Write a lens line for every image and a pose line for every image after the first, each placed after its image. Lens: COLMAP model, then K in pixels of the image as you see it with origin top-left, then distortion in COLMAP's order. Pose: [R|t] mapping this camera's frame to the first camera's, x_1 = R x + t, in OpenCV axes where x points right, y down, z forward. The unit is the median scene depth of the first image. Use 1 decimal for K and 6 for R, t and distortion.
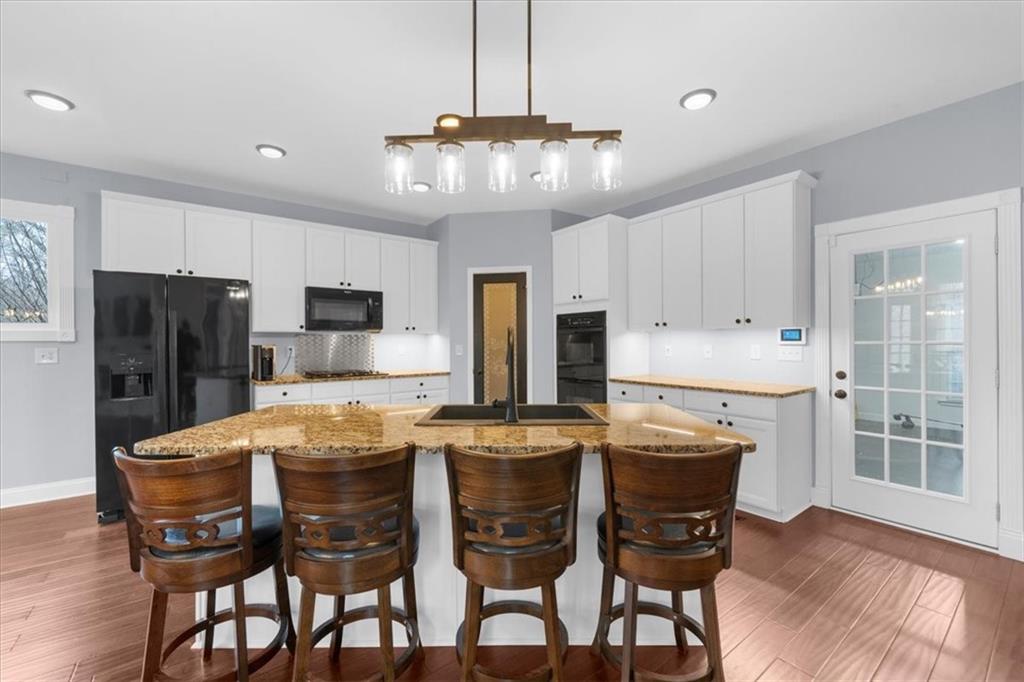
lens RADIAL K [[421.1, 0, 502.5], [0, 421.1, 342.1], [0, 0, 1]] dist [0.002286, -0.000123]
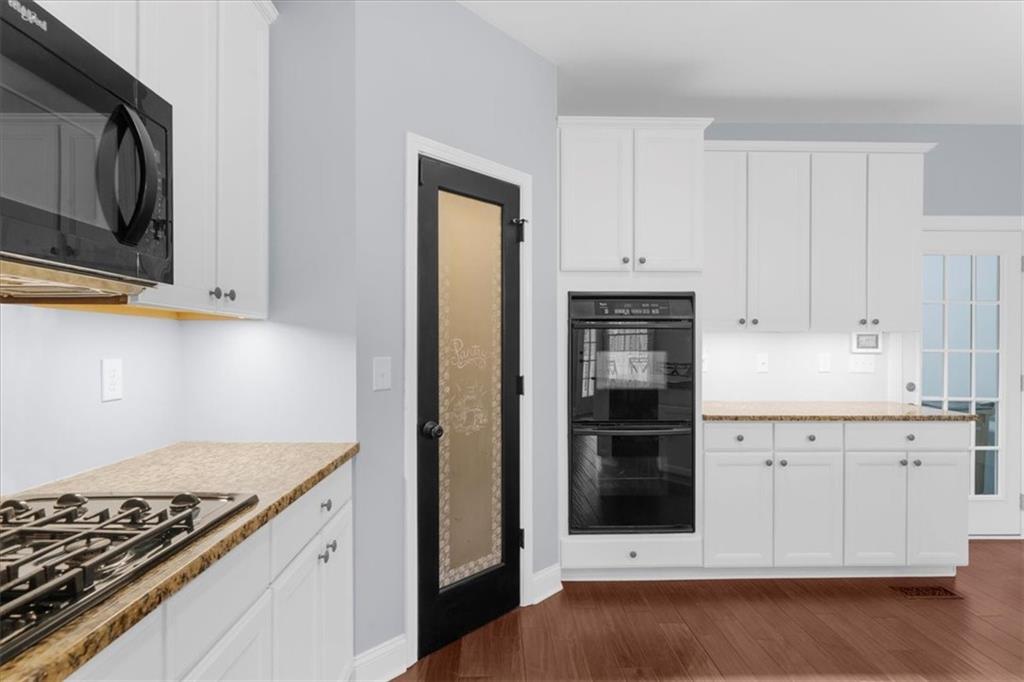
lens RADIAL K [[540.5, 0, 511.4], [0, 540.5, 347.5], [0, 0, 1]] dist [0.000821, -0.000436]
pose [[0.563225, 0.004245, 0.826293, -0.437591], [-0.003480, 0.999990, -0.002766, 0.000497], [-0.826296, -0.001318, 0.563234, 0.746921]]
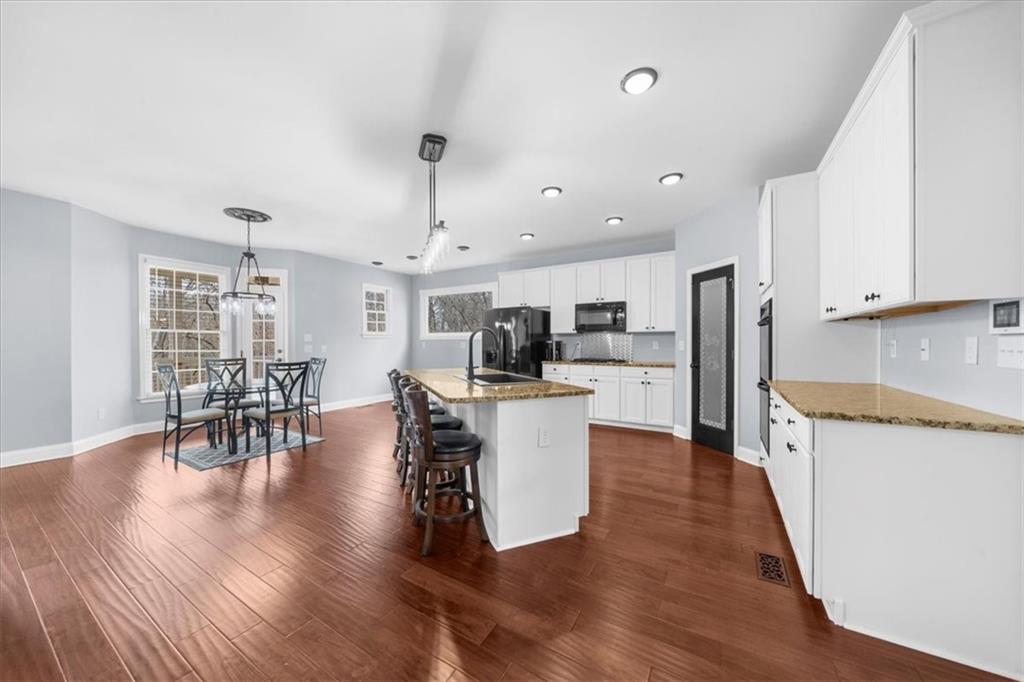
lens RADIAL K [[349.8, 0, 509.7], [0, 349.8, 345.0], [0, 0, 1]] dist [-0.001726, -0.000120]
pose [[0.386559, 0.007967, -0.922230, 0.628434], [0.000566, 0.999960, 0.008876, 0.009983], [0.922265, -0.003953, 0.386539, 0.251774]]
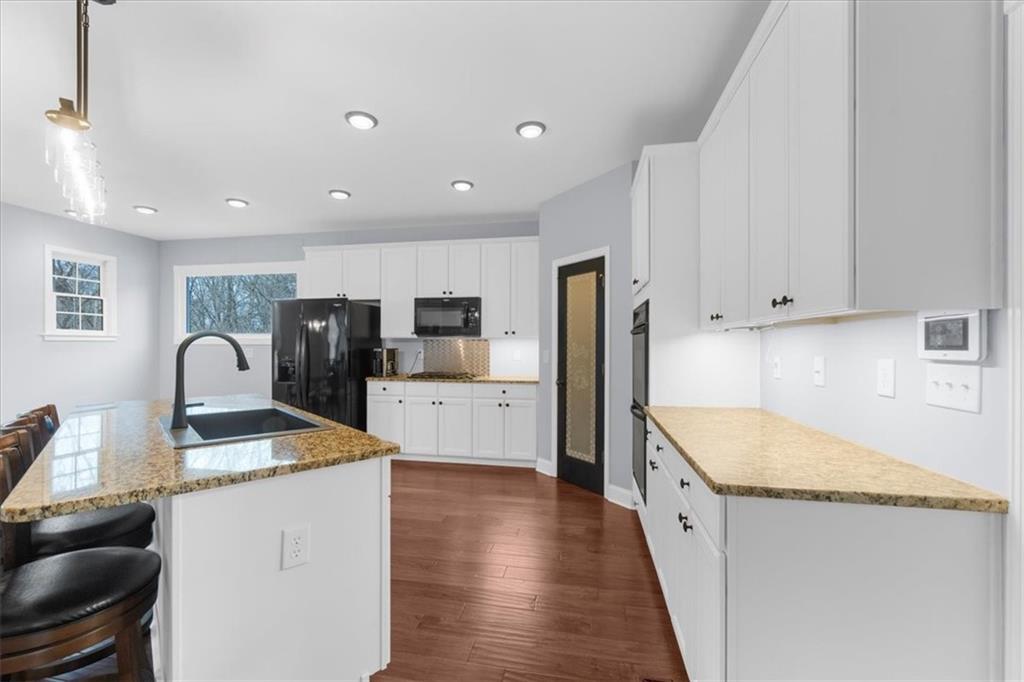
lens RADIAL K [[421.1, 0, 506.9], [0, 421.1, 345.0], [0, 0, 1]] dist [0.002286, -0.000123]
pose [[0.681660, 0.003094, -0.731662, 0.527768], [-0.006806, 0.999975, -0.002112, -0.002772], [0.731637, 0.006419, 0.681664, 0.383163]]
